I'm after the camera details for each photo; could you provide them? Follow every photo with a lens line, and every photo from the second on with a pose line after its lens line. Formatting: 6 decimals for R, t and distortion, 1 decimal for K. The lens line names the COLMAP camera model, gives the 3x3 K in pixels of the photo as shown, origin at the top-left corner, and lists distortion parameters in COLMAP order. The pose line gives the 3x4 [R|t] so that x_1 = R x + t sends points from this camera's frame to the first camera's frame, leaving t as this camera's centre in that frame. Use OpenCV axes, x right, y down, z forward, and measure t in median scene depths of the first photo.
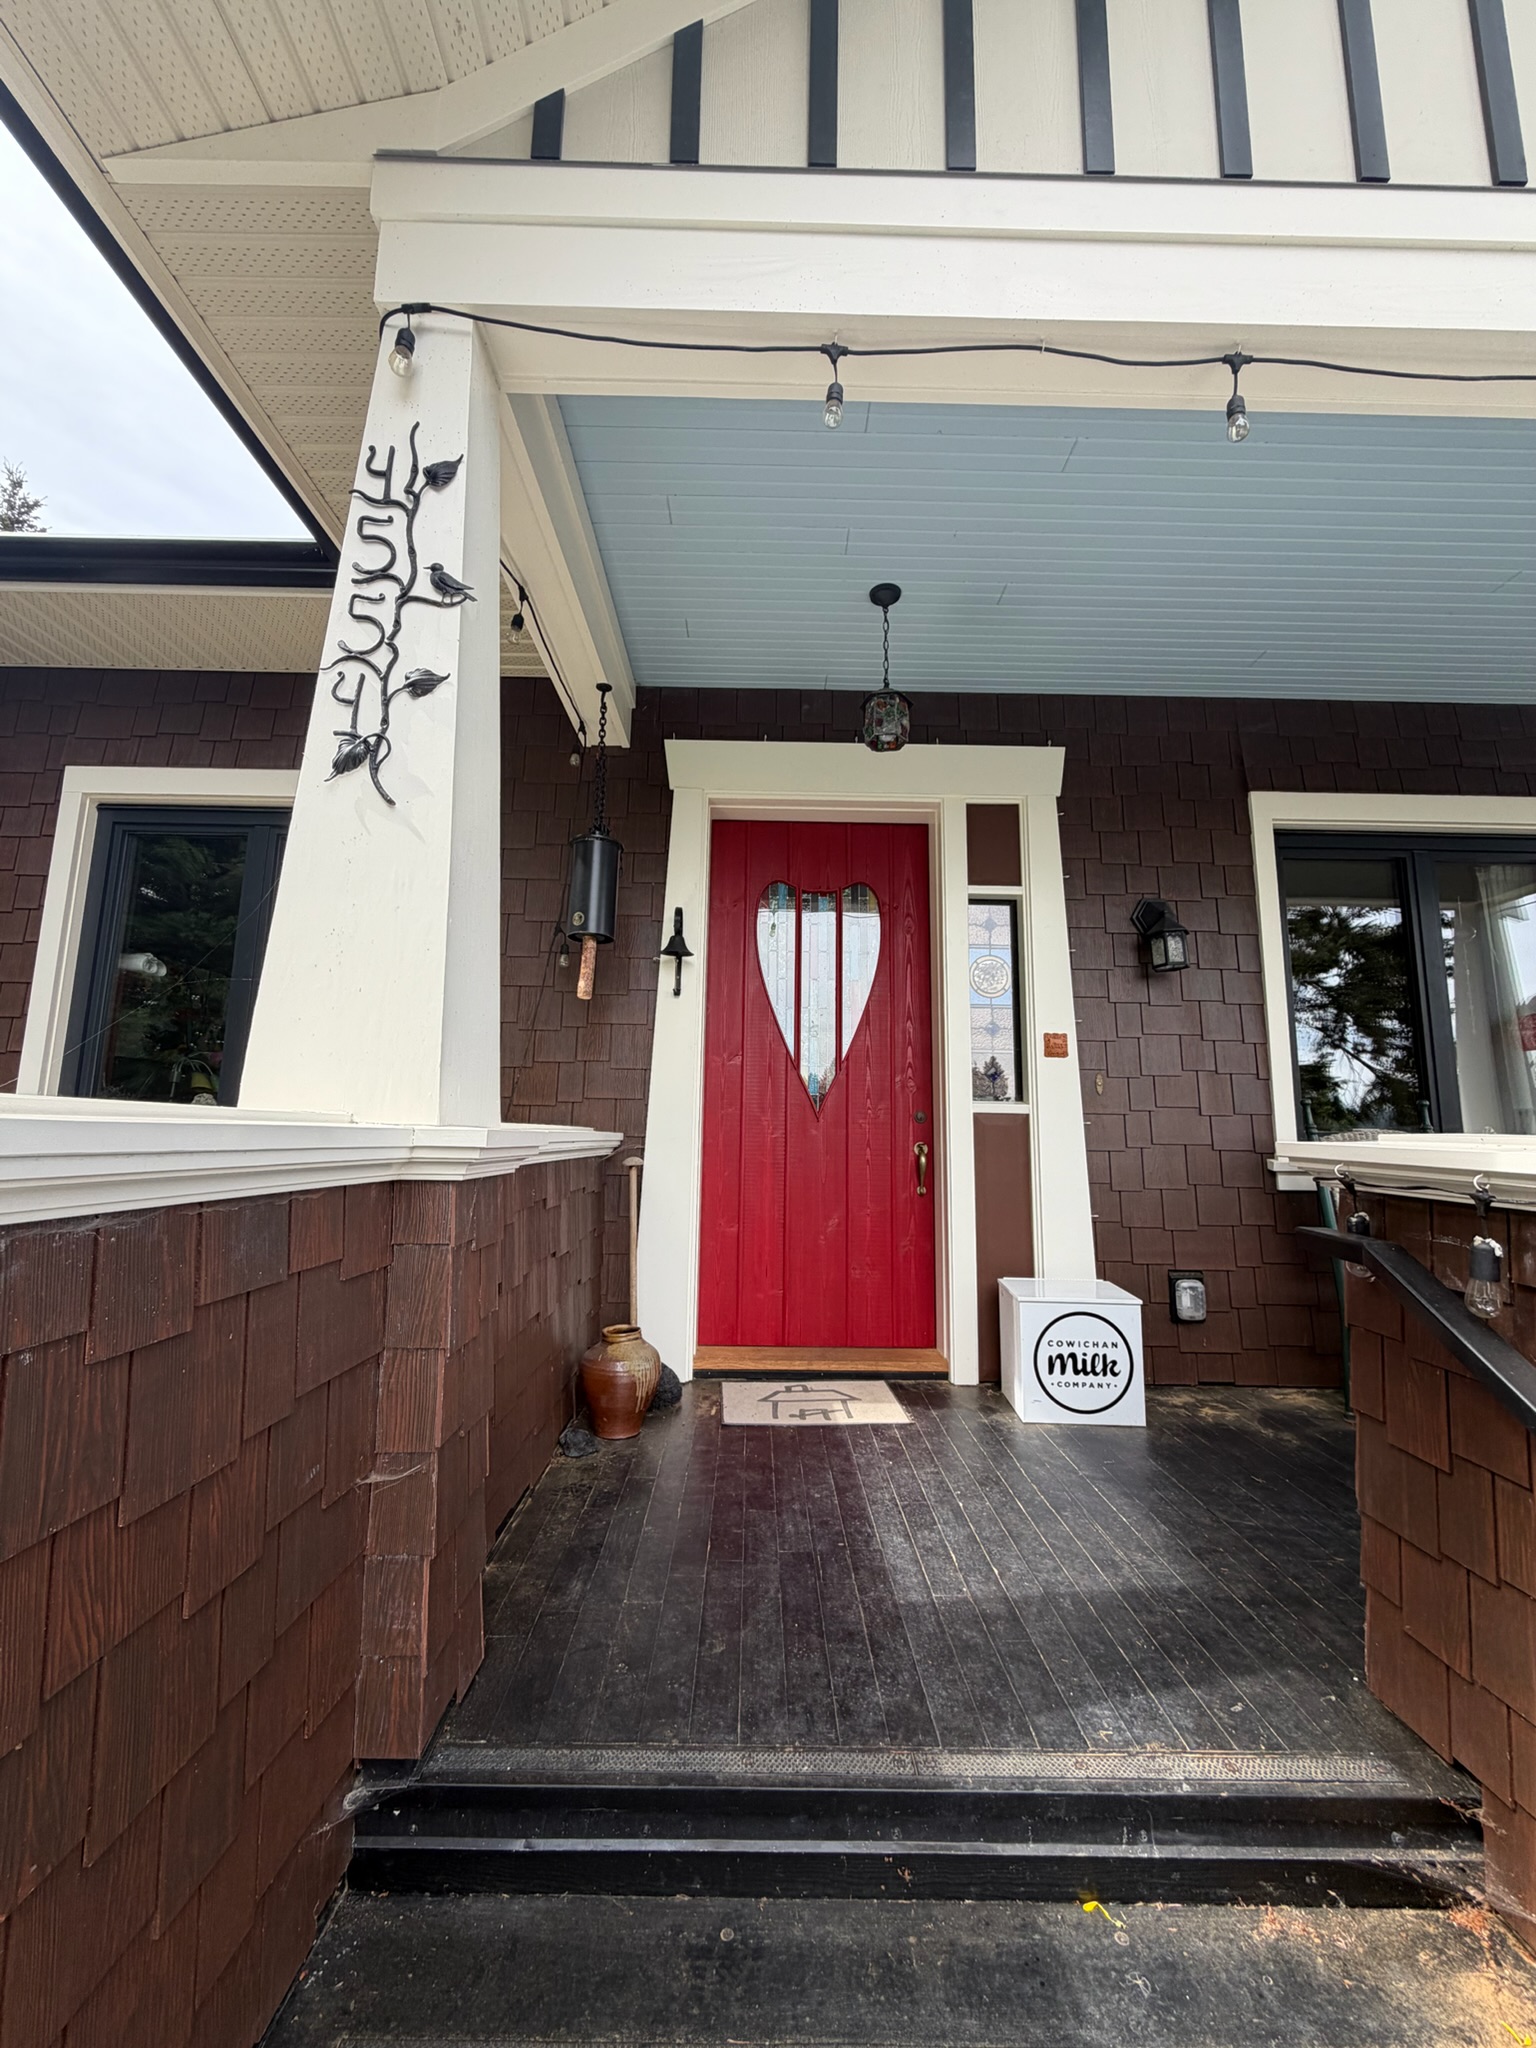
lens RADIAL K [[814.2, 0, 764.8], [0, 814.2, 1014.3], [0, 0, 1]] dist [-0.000577, -0.000108]
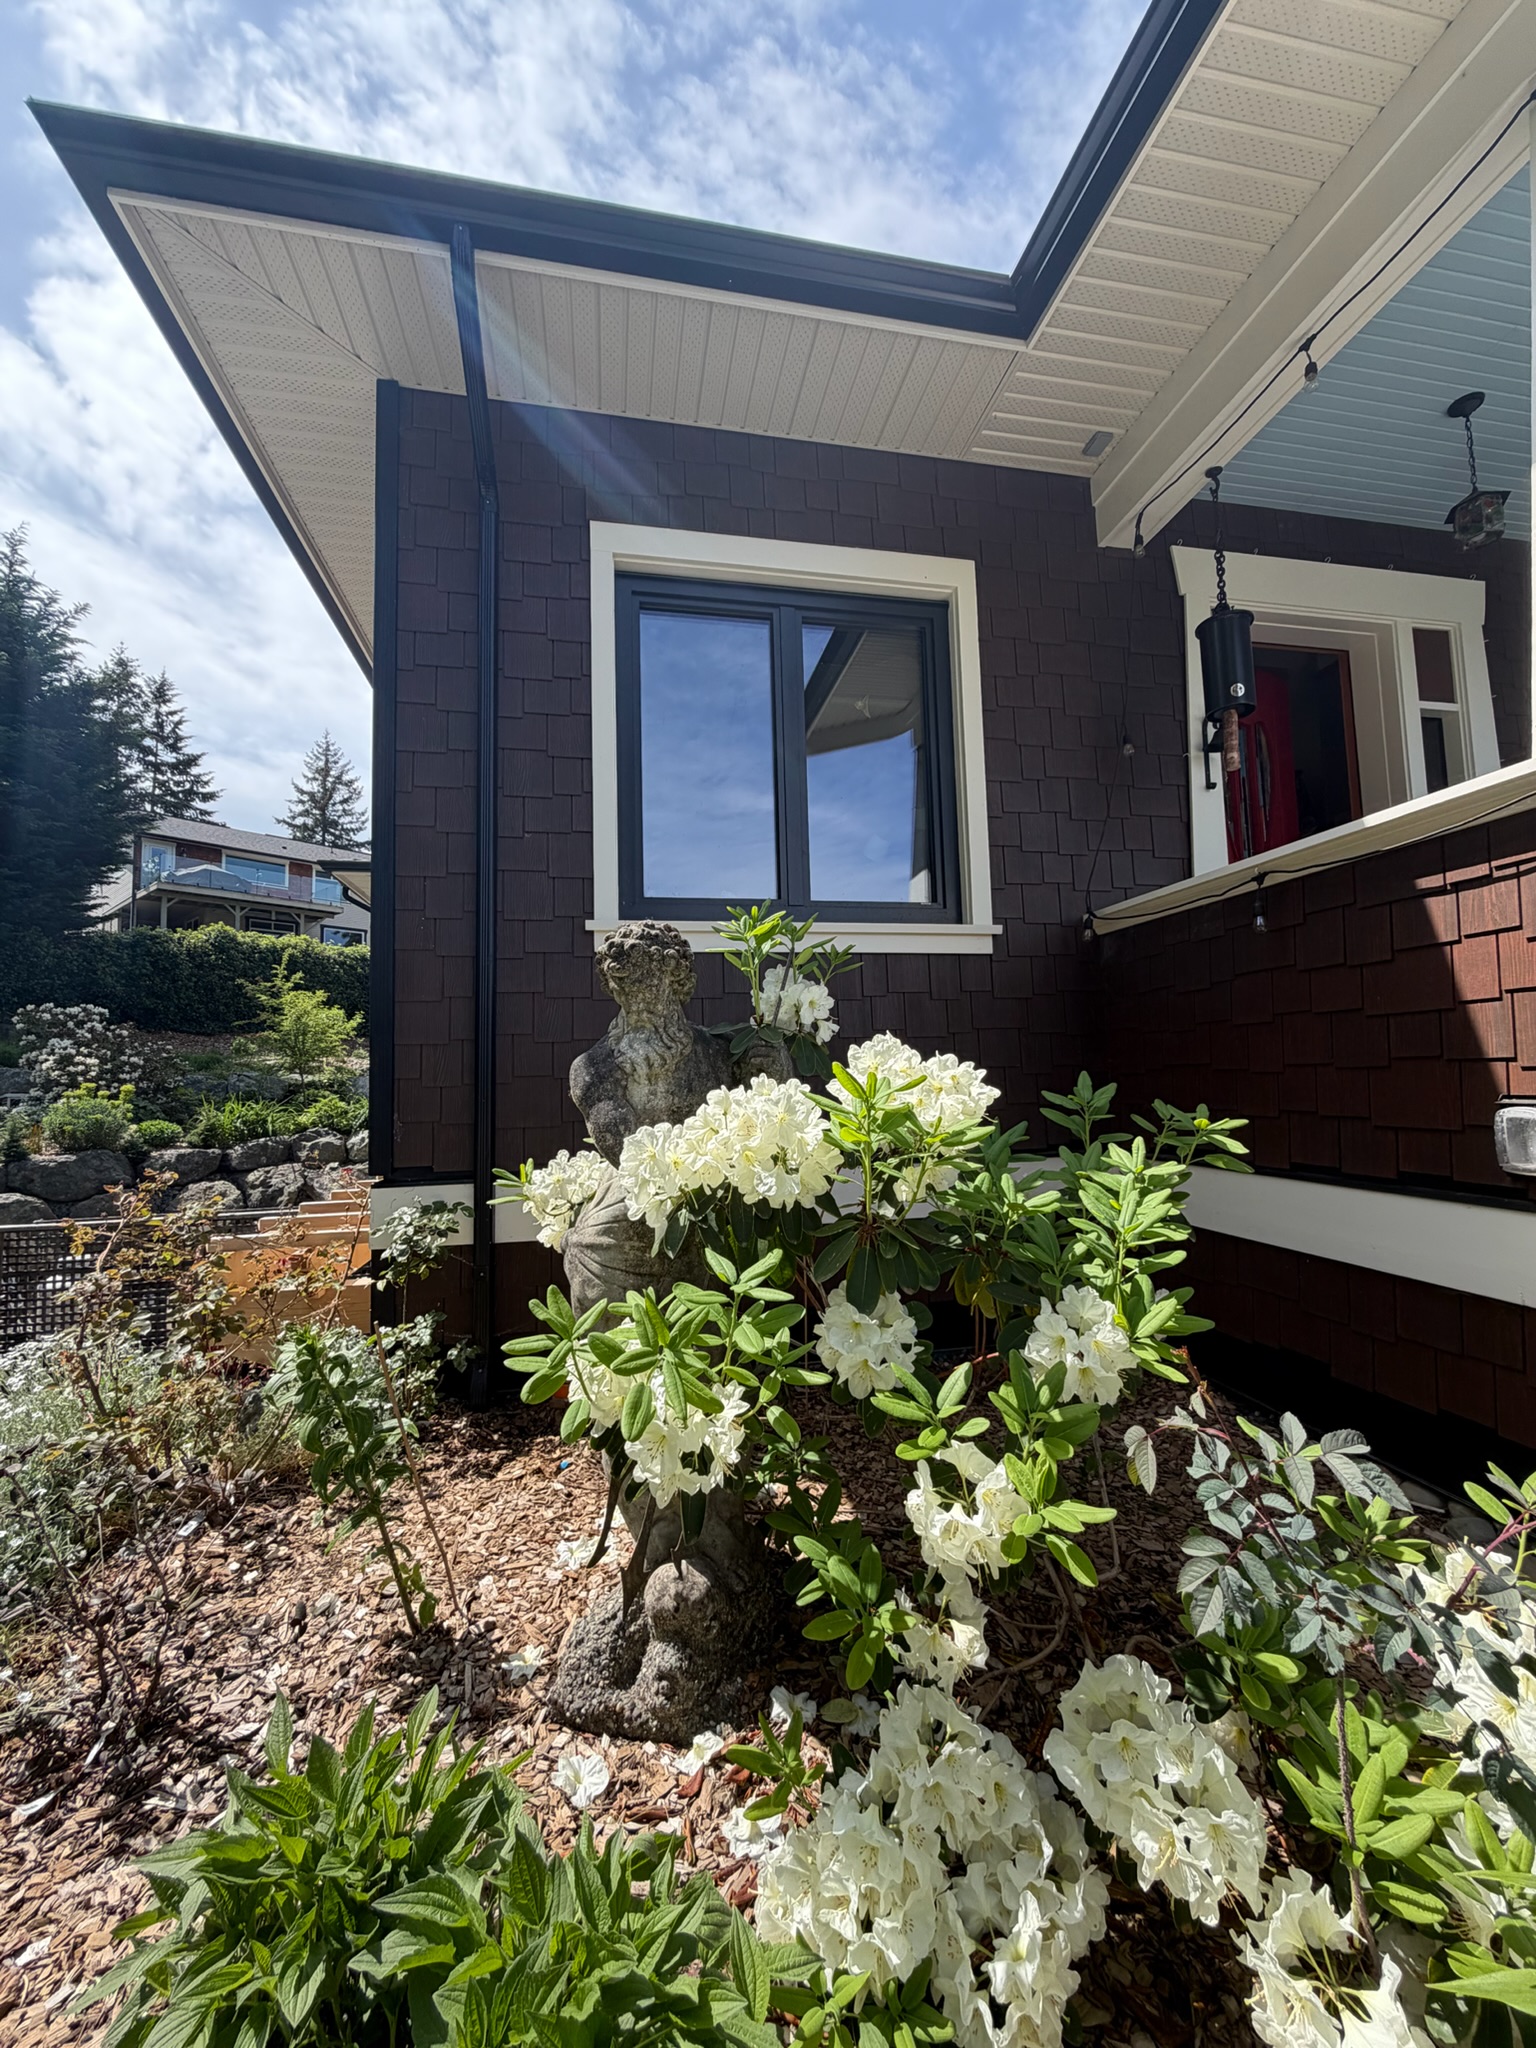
lens RADIAL K [[827.9, 0, 770.4], [0, 827.9, 994.3], [0, 0, 1]] dist [-0.004963, -0.000167]
pose [[0.982312, -0.025001, 0.185573, -0.838607], [0.015852, 0.998592, 0.050623, 0.169659], [-0.186578, -0.046786, 0.981326, 0.046293]]
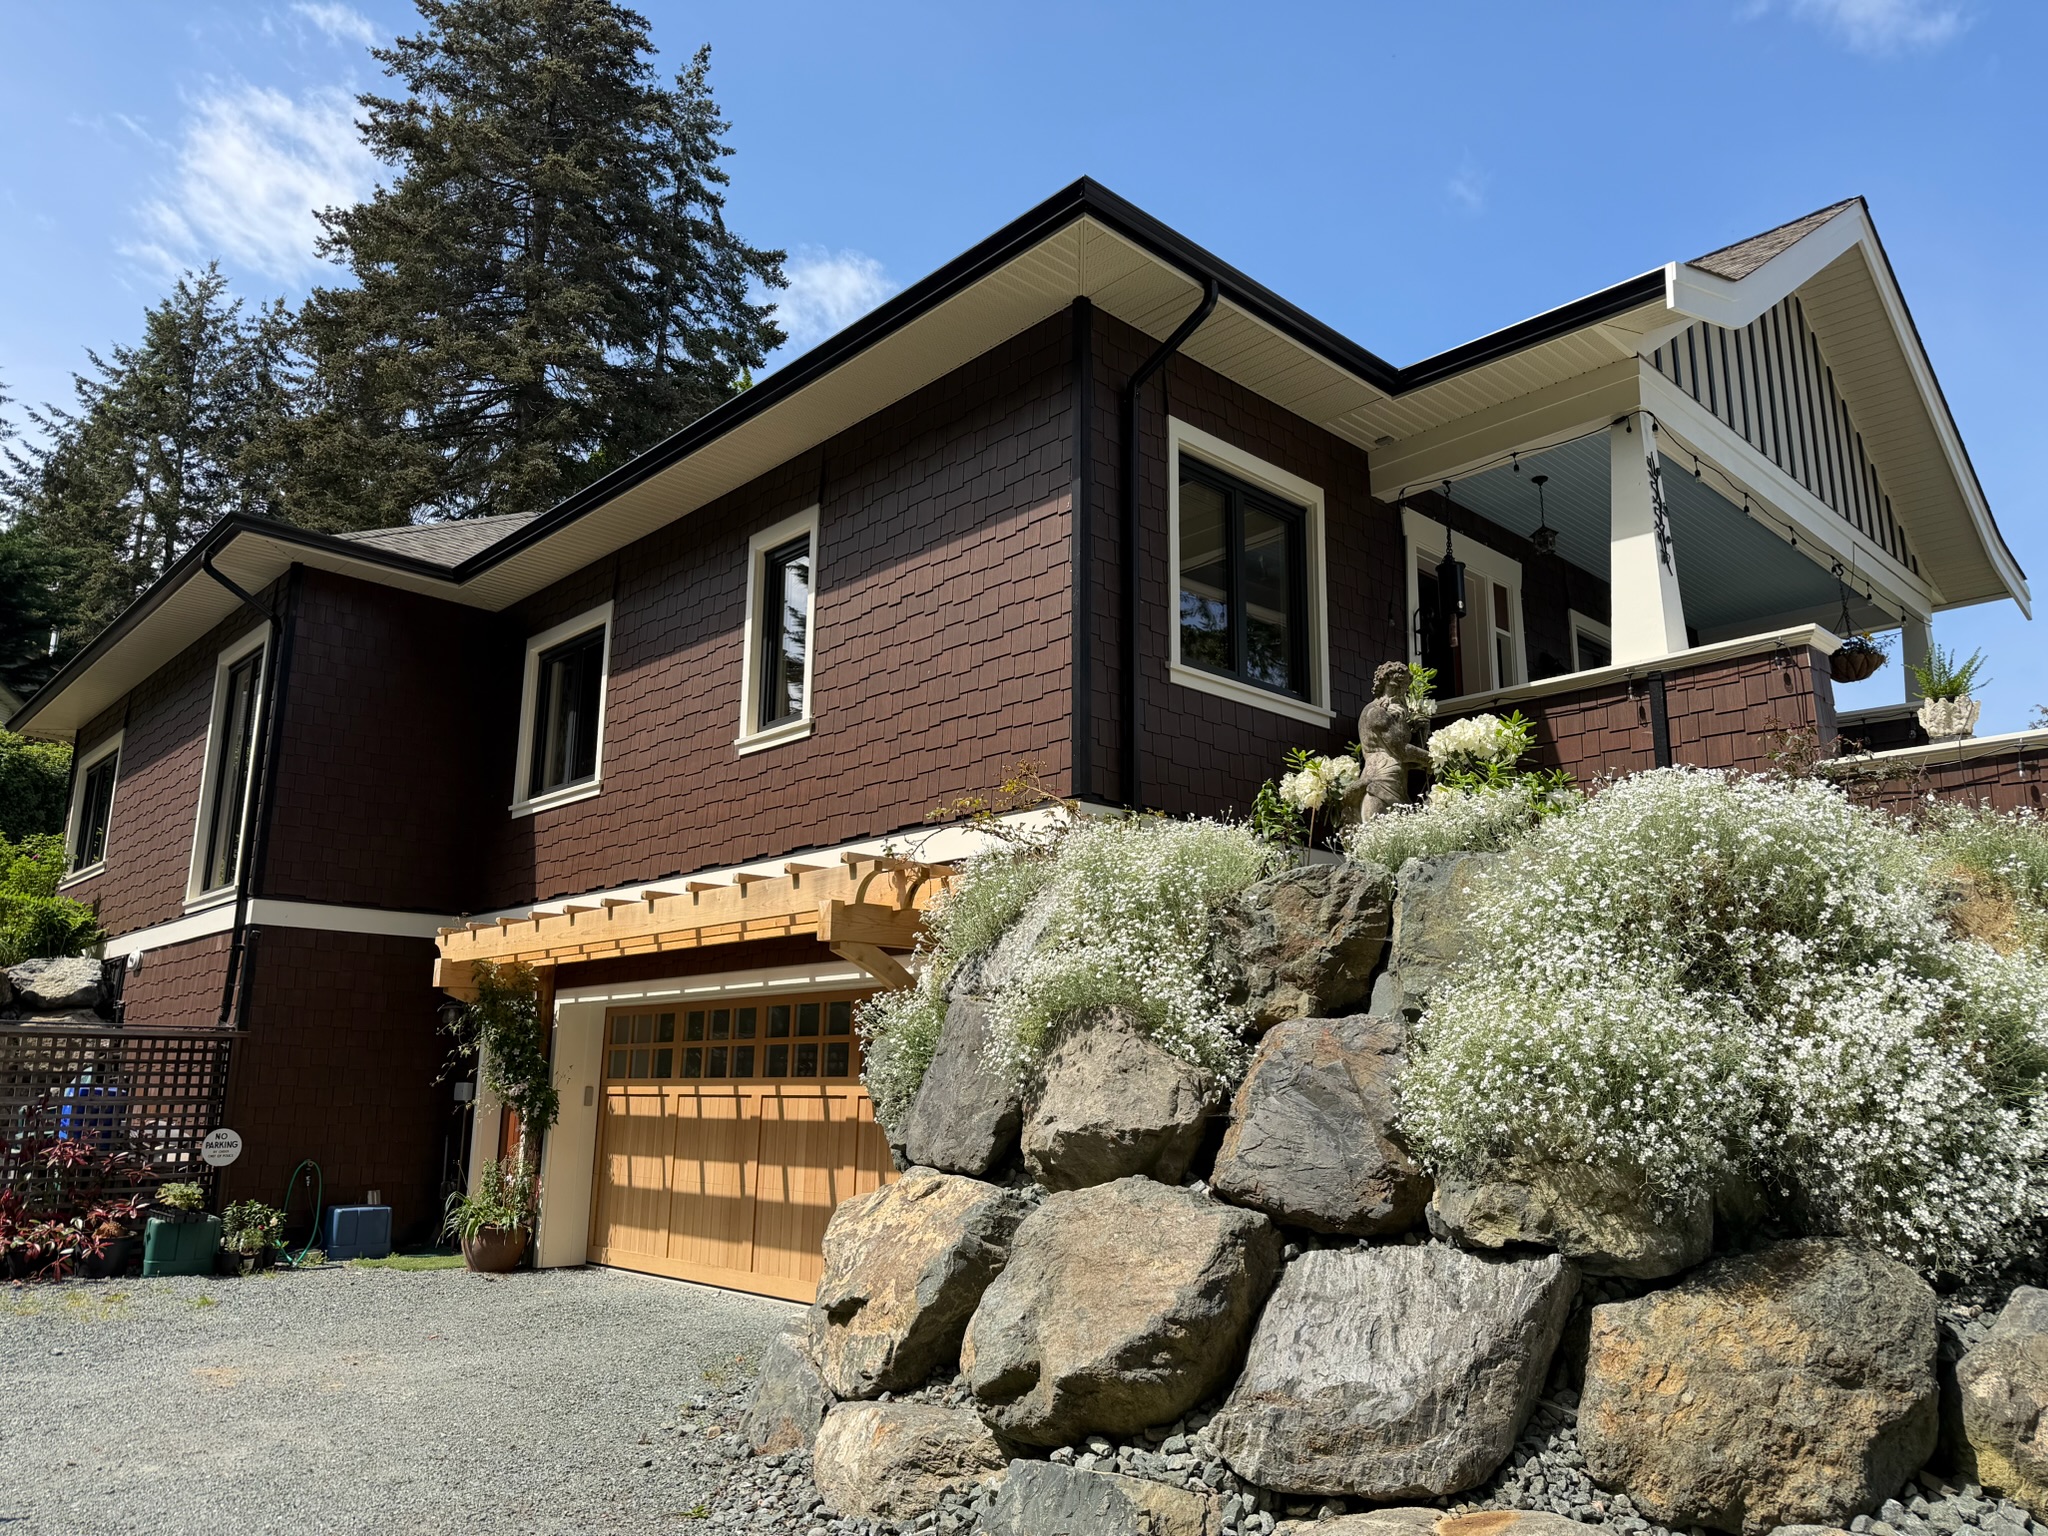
lens RADIAL K [[1438.1, 0, 1024.0], [0, 1438.1, 768.0], [0, 0, 1]] dist [0.009803, 0.002325]
pose [[0.732431, 0.131789, 0.667965, -2.650561], [-0.094662, 0.991270, -0.091778, 0.556865], [-0.674229, 0.003990, 0.738512, -0.677512]]
